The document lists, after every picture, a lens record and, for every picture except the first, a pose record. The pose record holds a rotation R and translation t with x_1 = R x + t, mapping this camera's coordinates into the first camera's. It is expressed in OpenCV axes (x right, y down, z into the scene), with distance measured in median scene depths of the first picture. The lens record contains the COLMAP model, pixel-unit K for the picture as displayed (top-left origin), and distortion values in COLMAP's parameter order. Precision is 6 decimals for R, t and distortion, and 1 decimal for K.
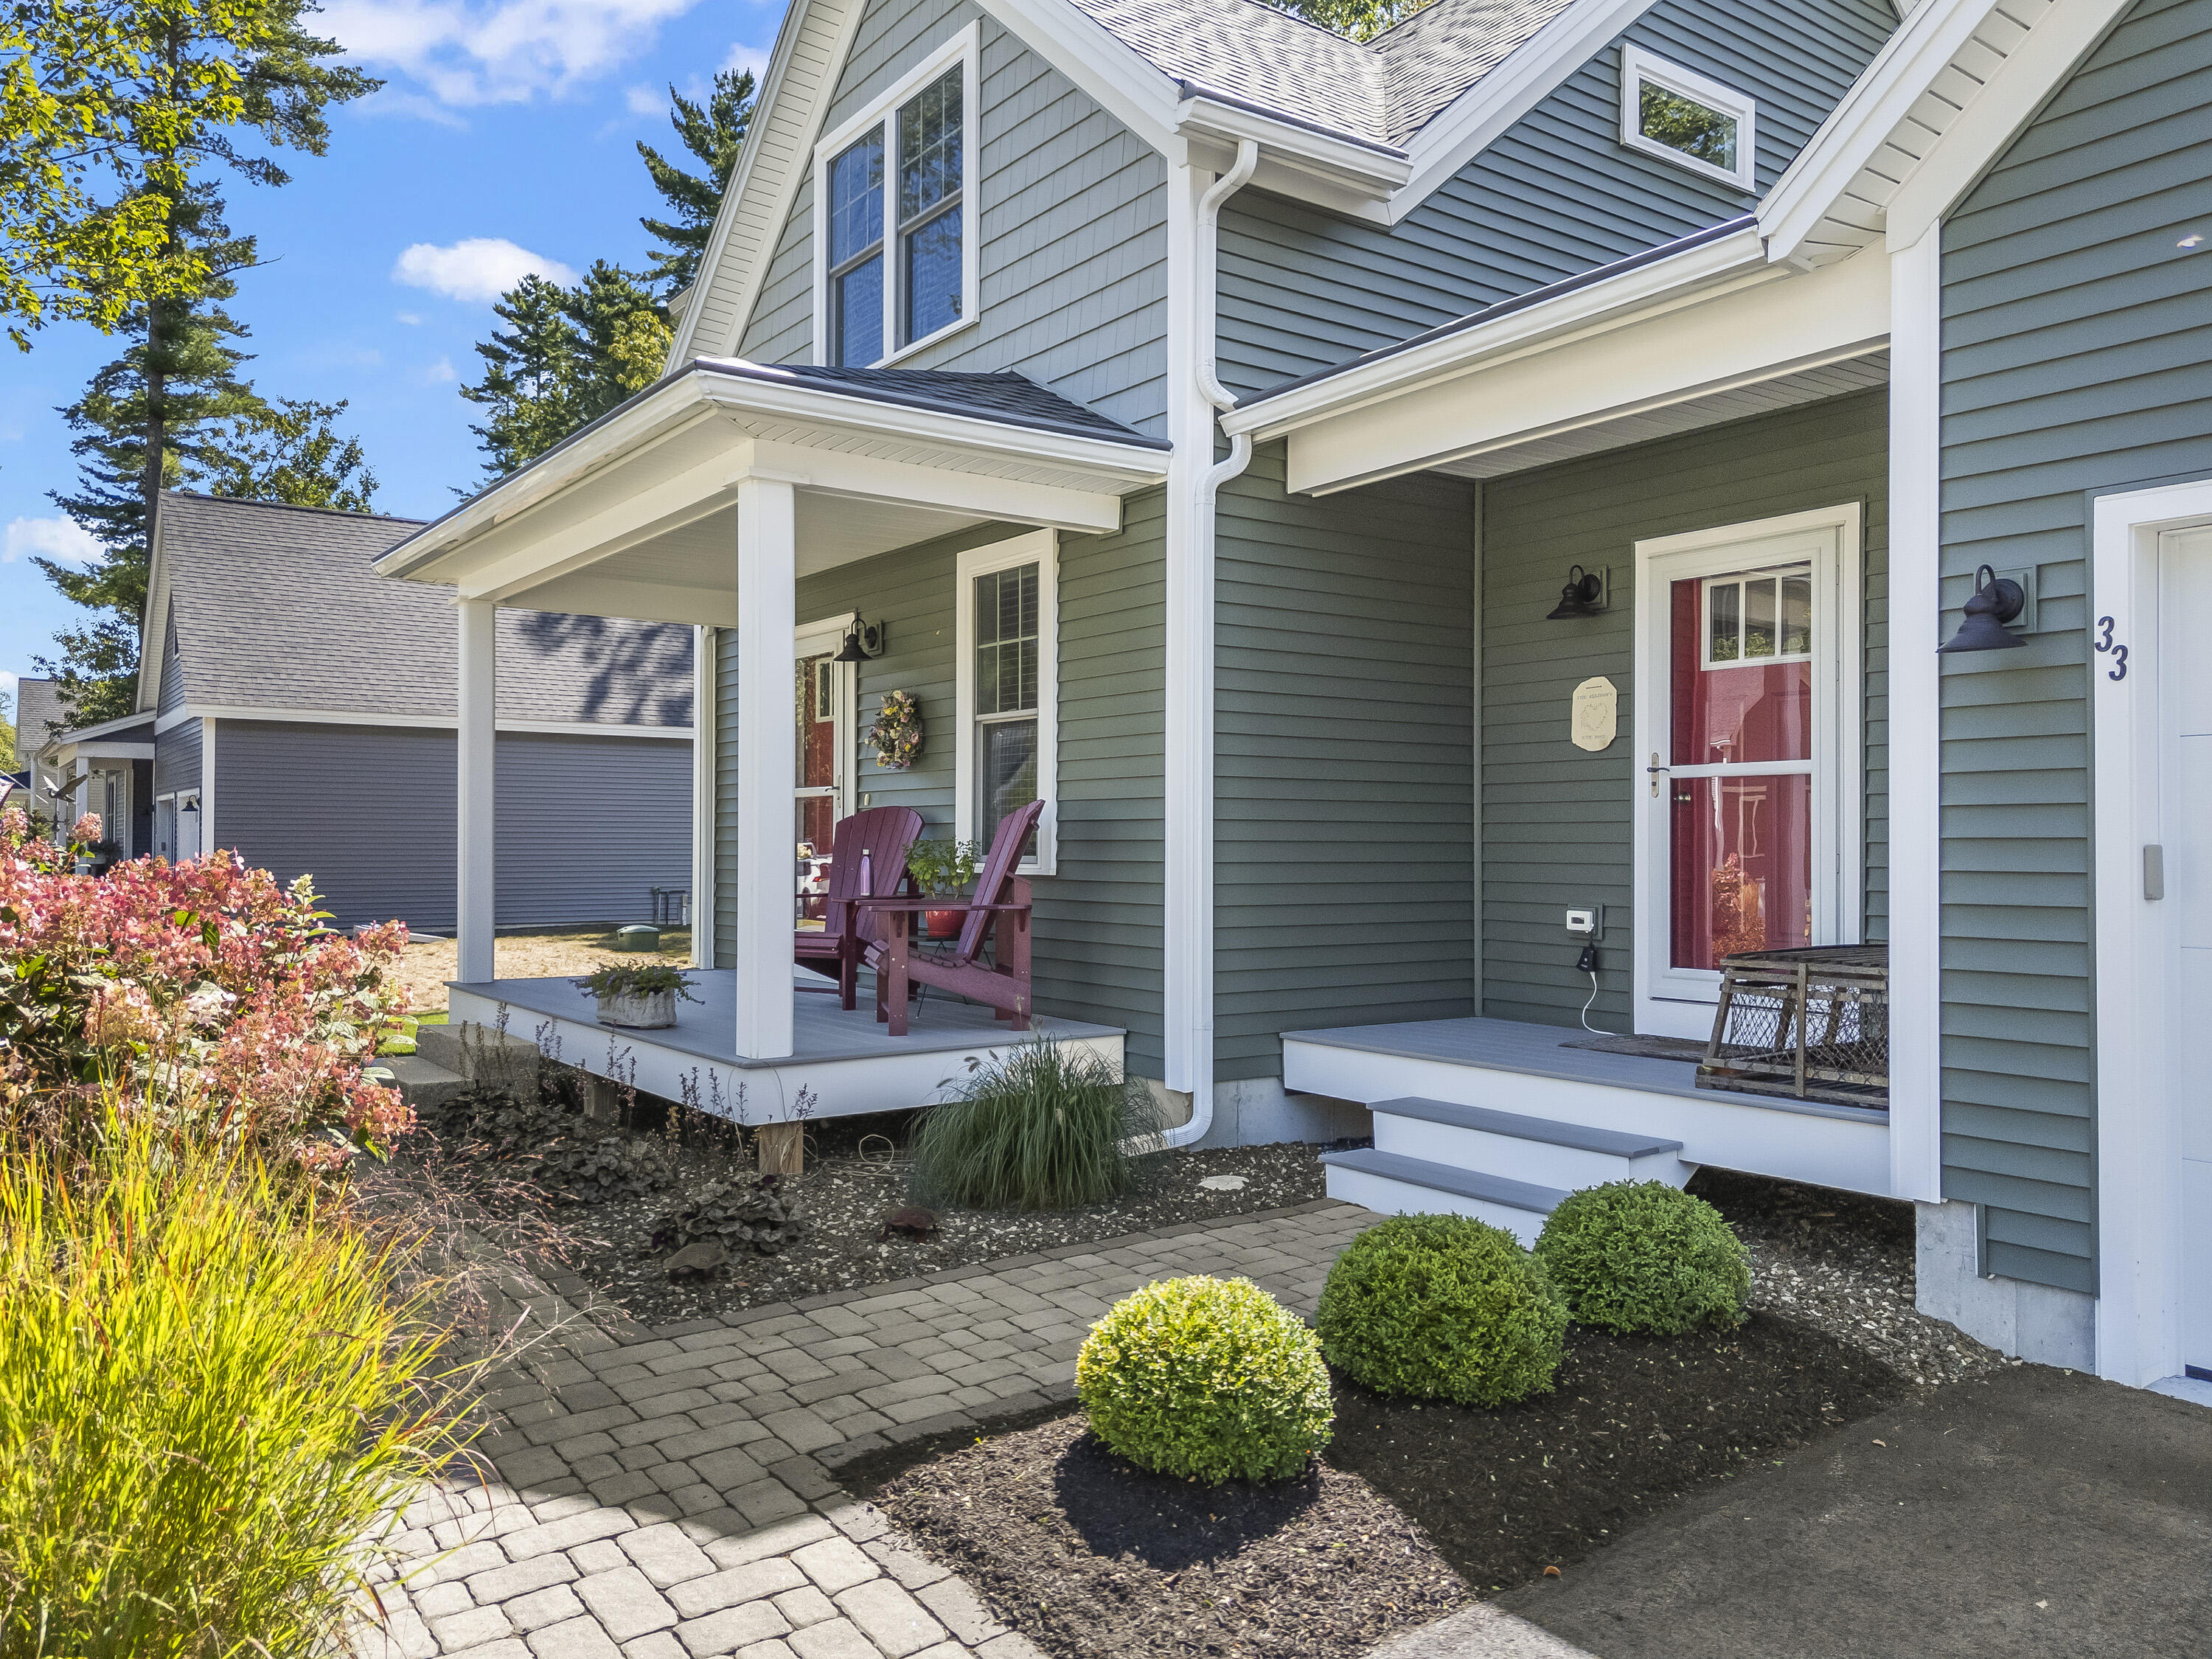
lens RADIAL K [[1646.0, 0, 1093.7], [0, 1646.0, 829.7], [0, 0, 1]] dist [0.024665, -0.005705]
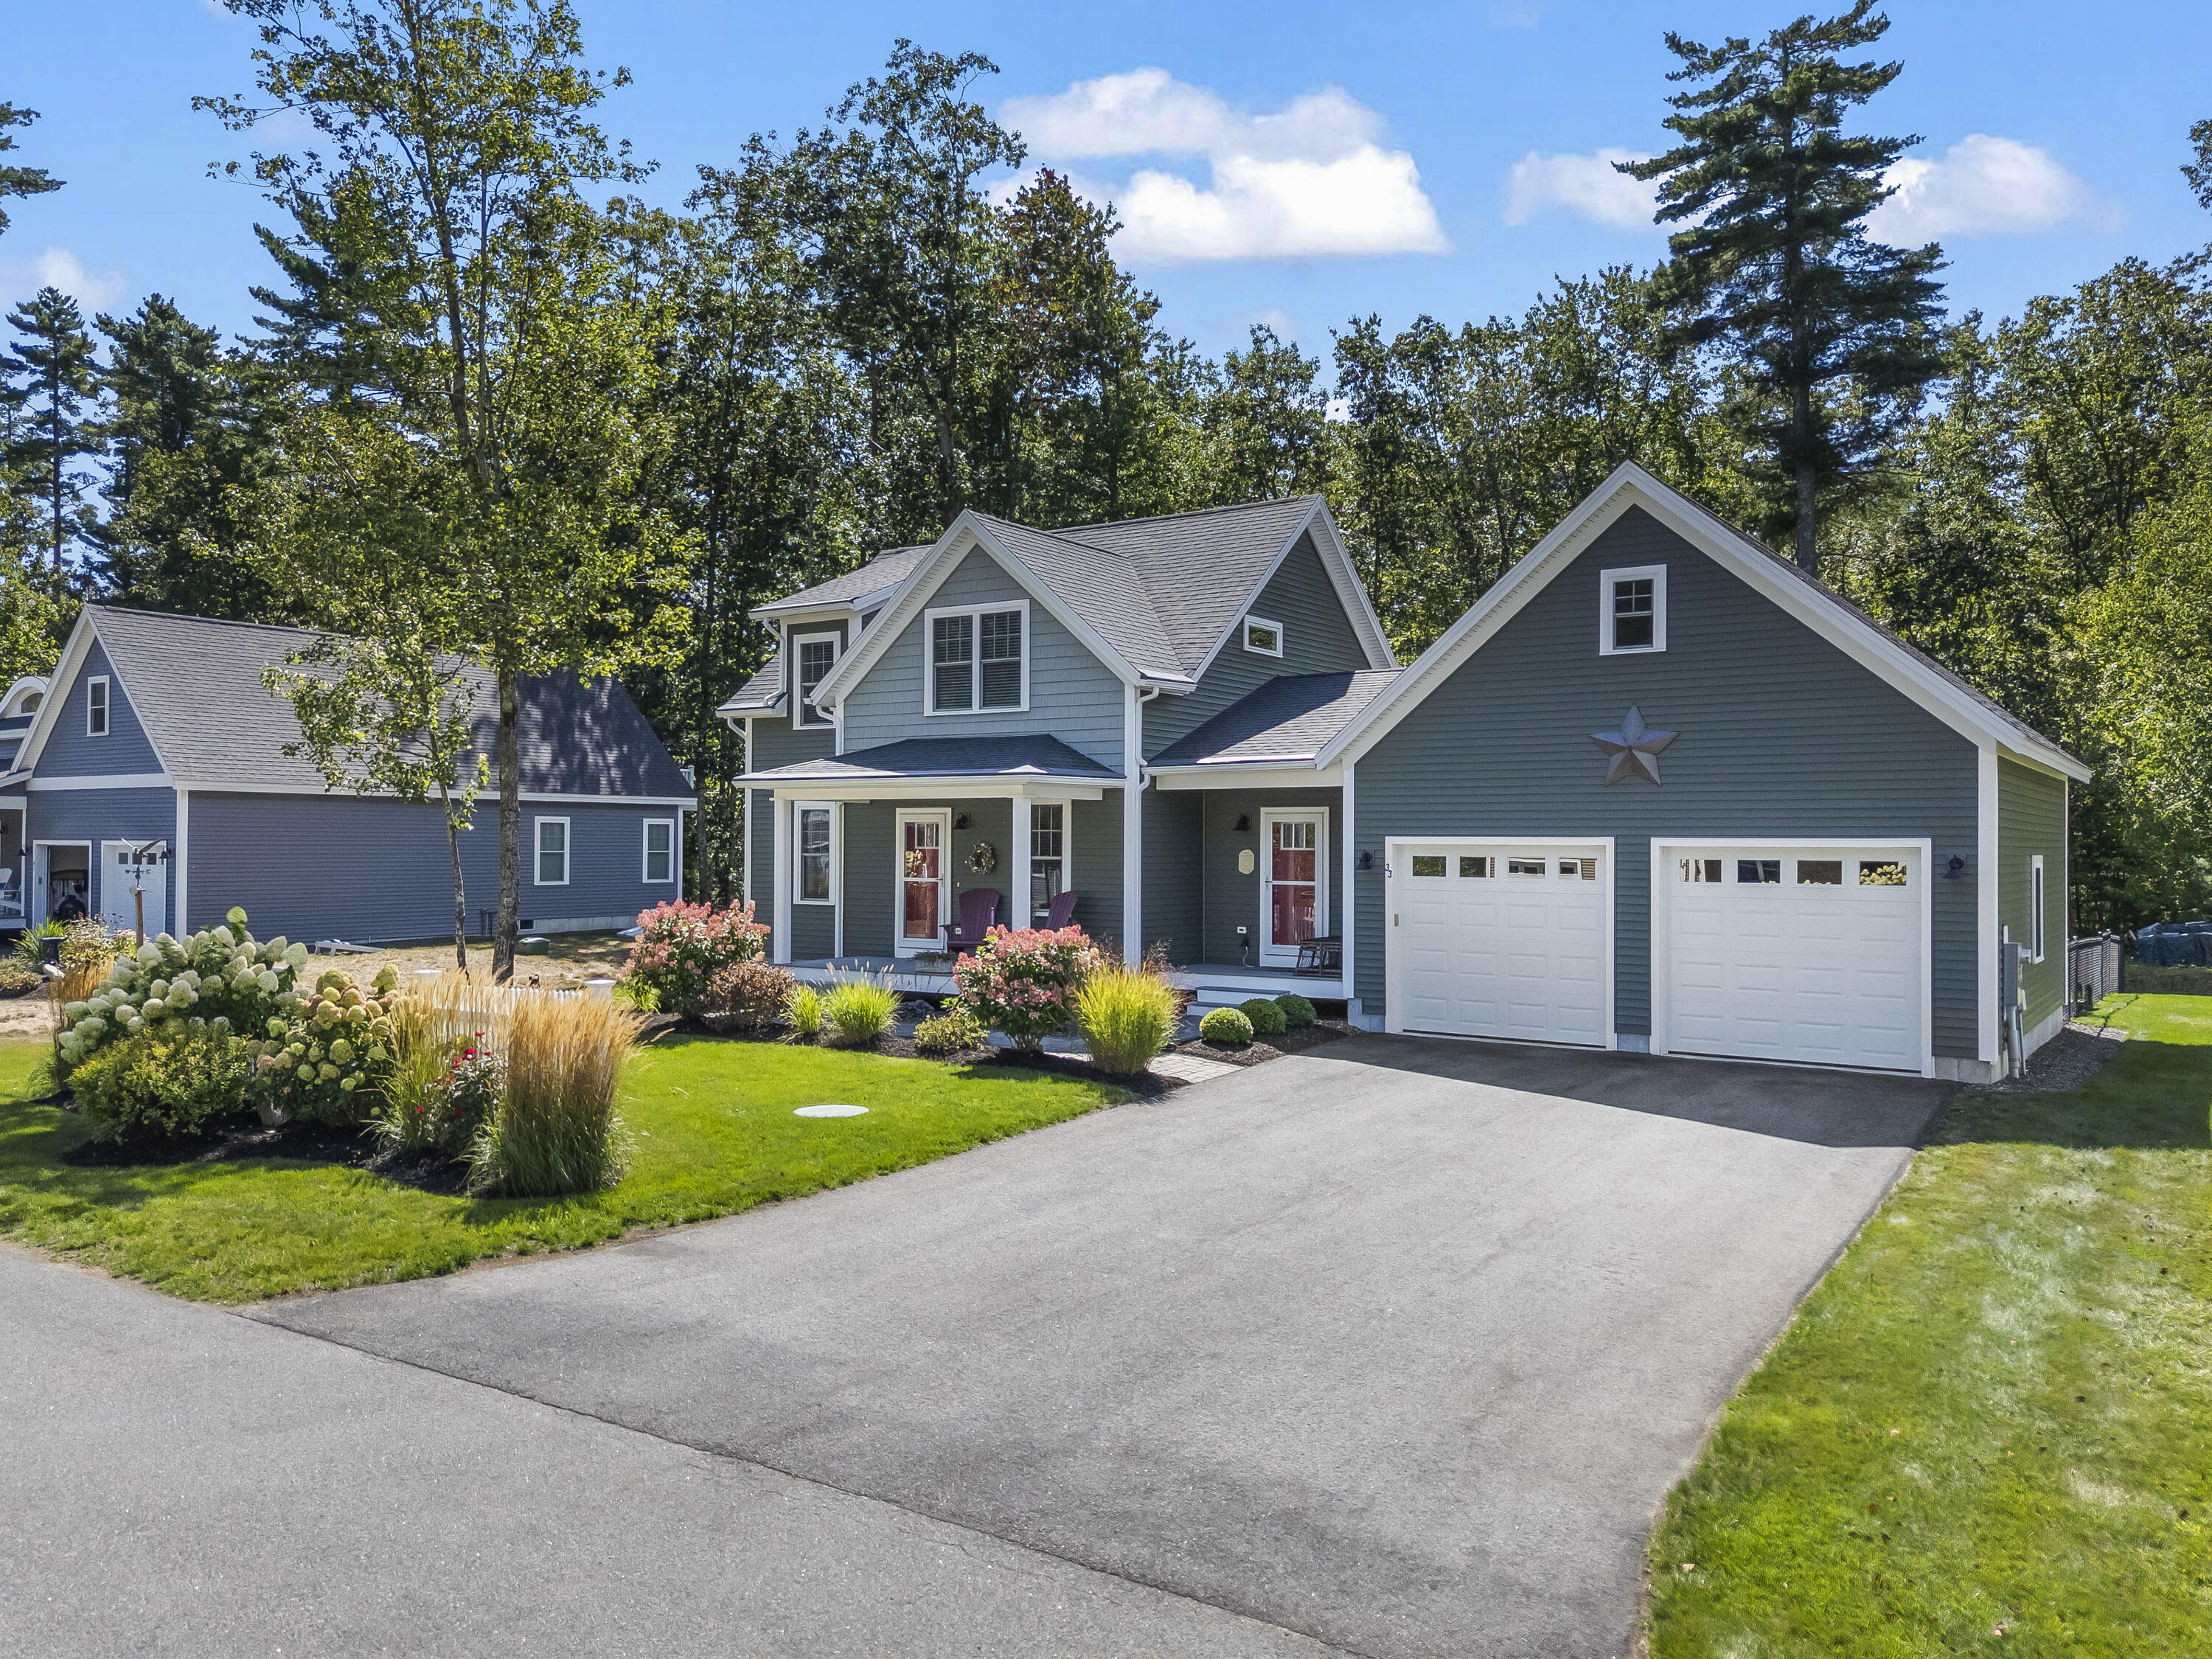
lens RADIAL K [[1646.0, 0, 1093.7], [0, 1646.0, 829.7], [0, 0, 1]] dist [0.024665, -0.005705]
pose [[0.940687, 0.003369, 0.339258, -0.996256], [-0.003682, 0.999993, 0.000280, -0.130196], [-0.339255, -0.001513, 0.940693, -1.764599]]
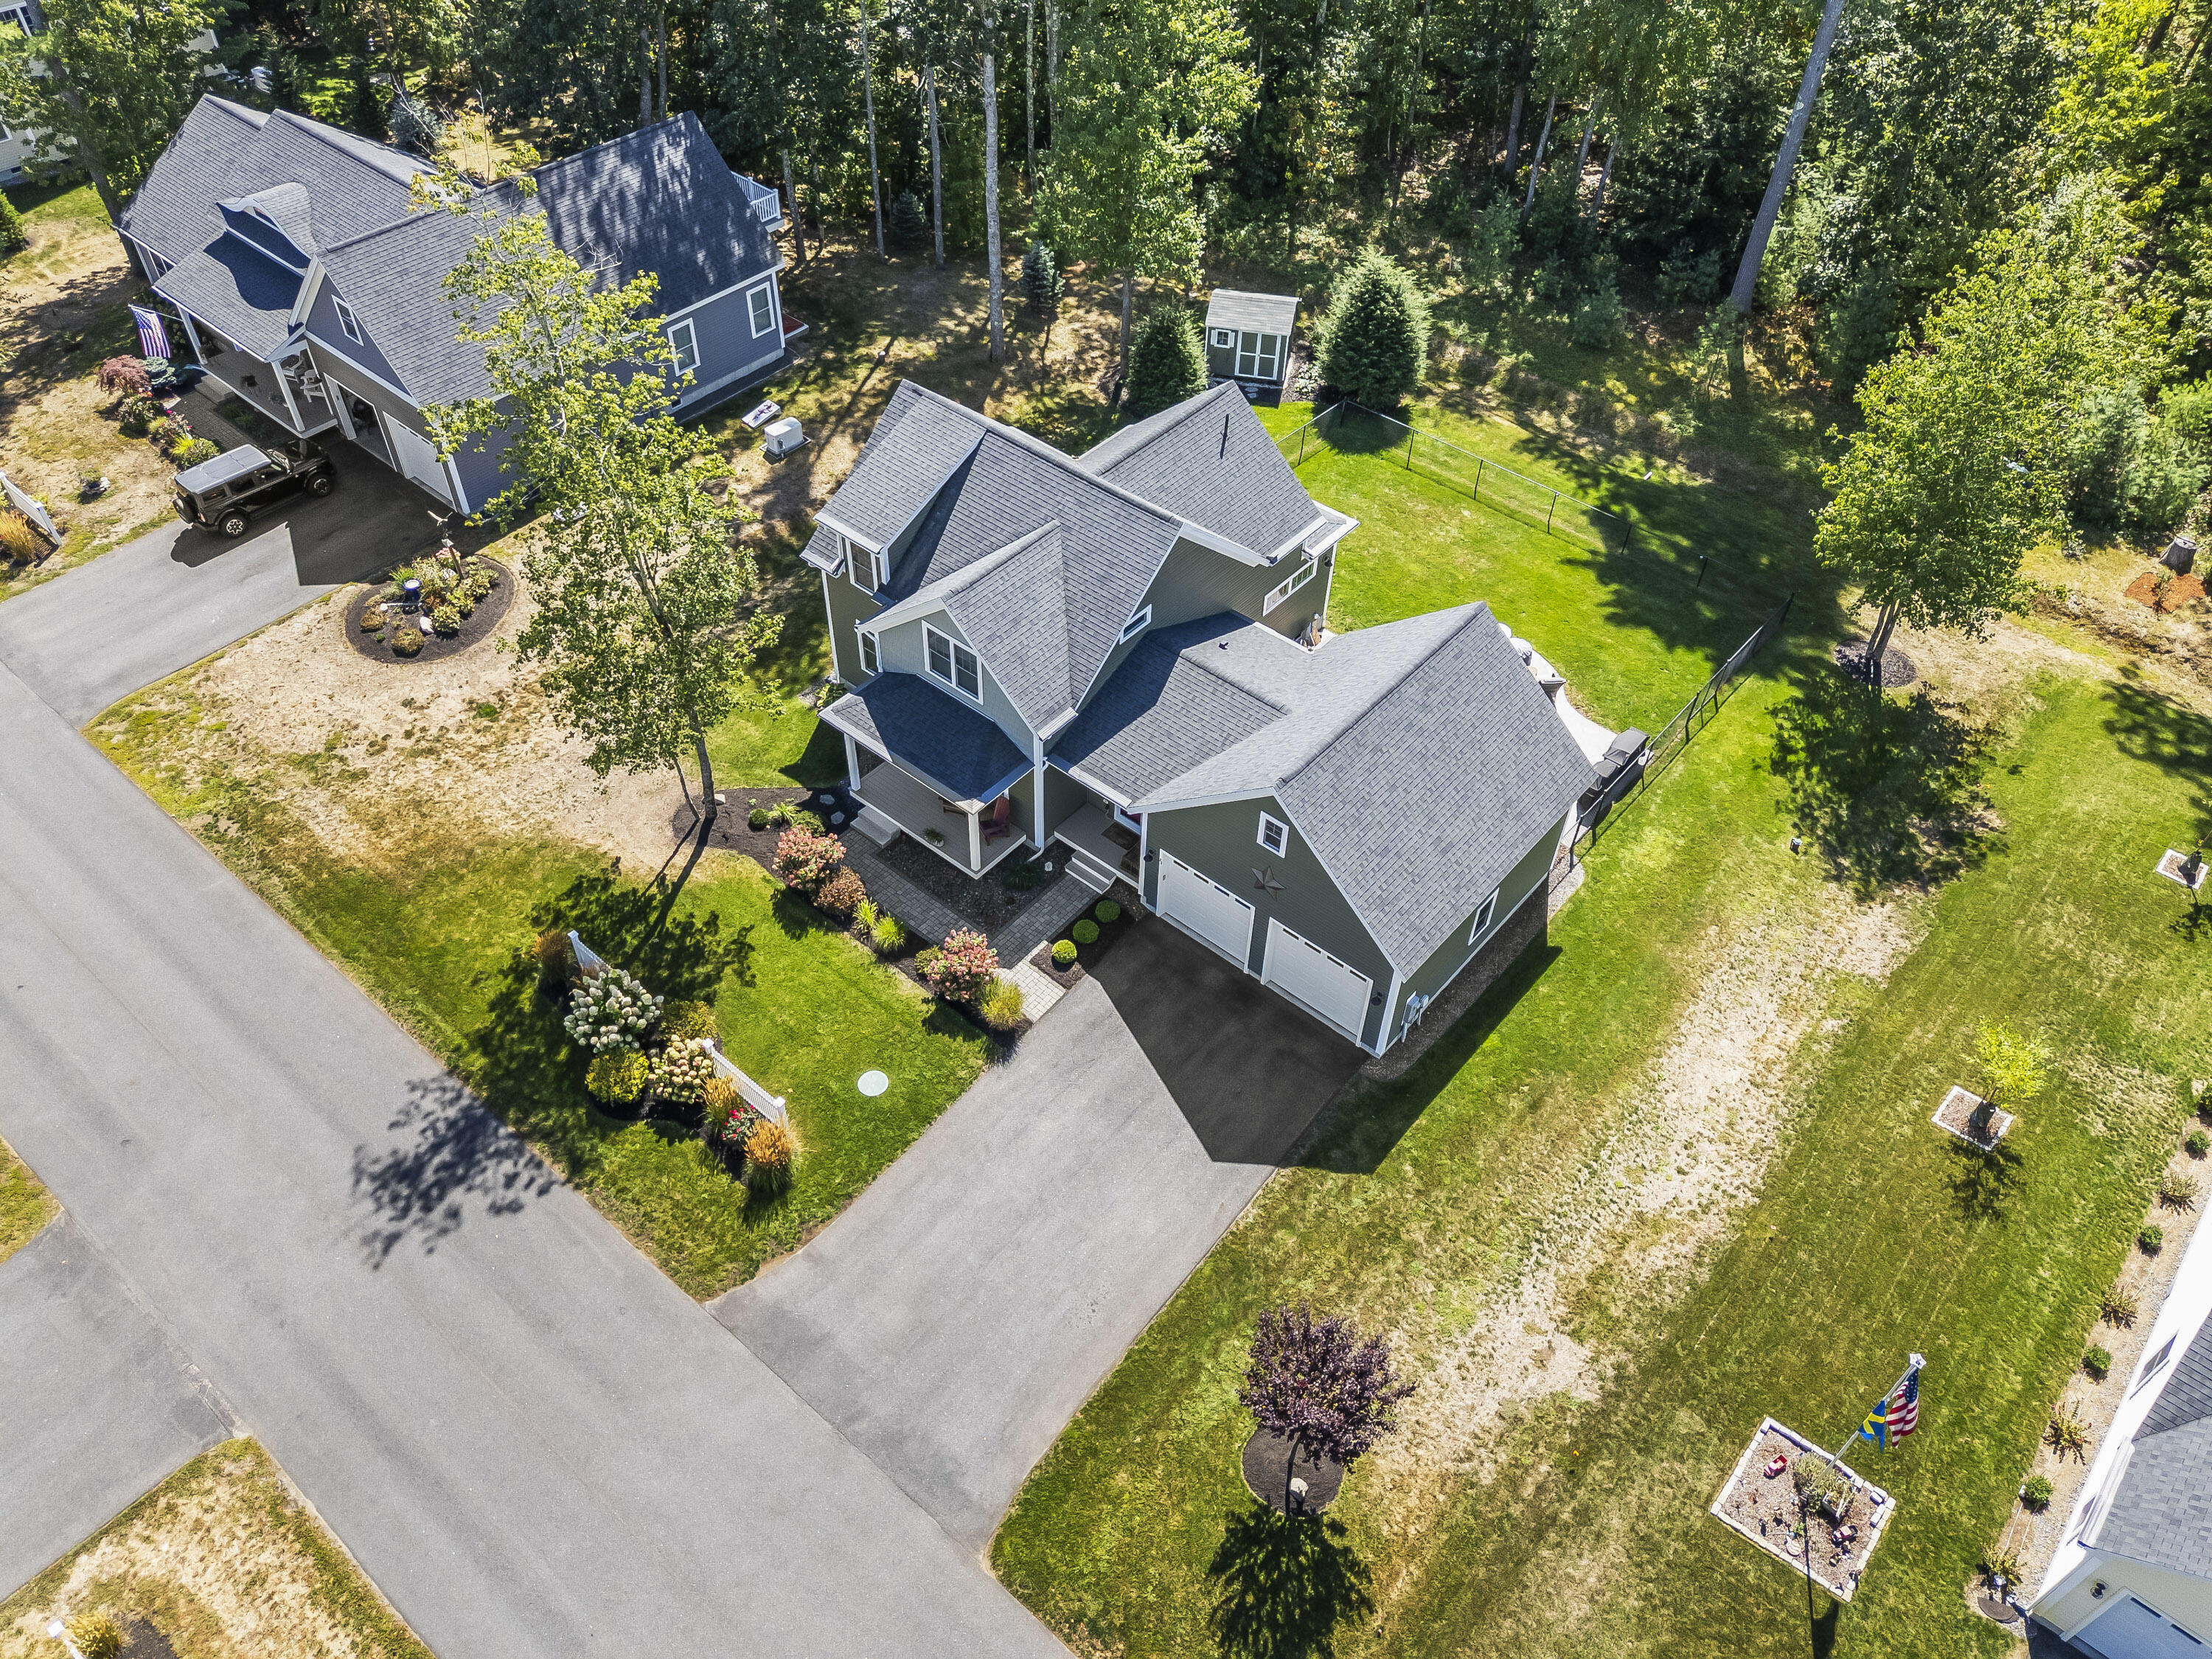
lens RADIAL K [[1646.0, 0, 1093.7], [0, 1646.0, 829.7], [0, 0, 1]] dist [0.024665, -0.005705]
pose [[0.969435, -0.168004, 0.178805, -0.737281], [-0.015310, 0.685935, 0.727502, -3.863591], [-0.244872, -0.708003, 0.662397, -2.691651]]
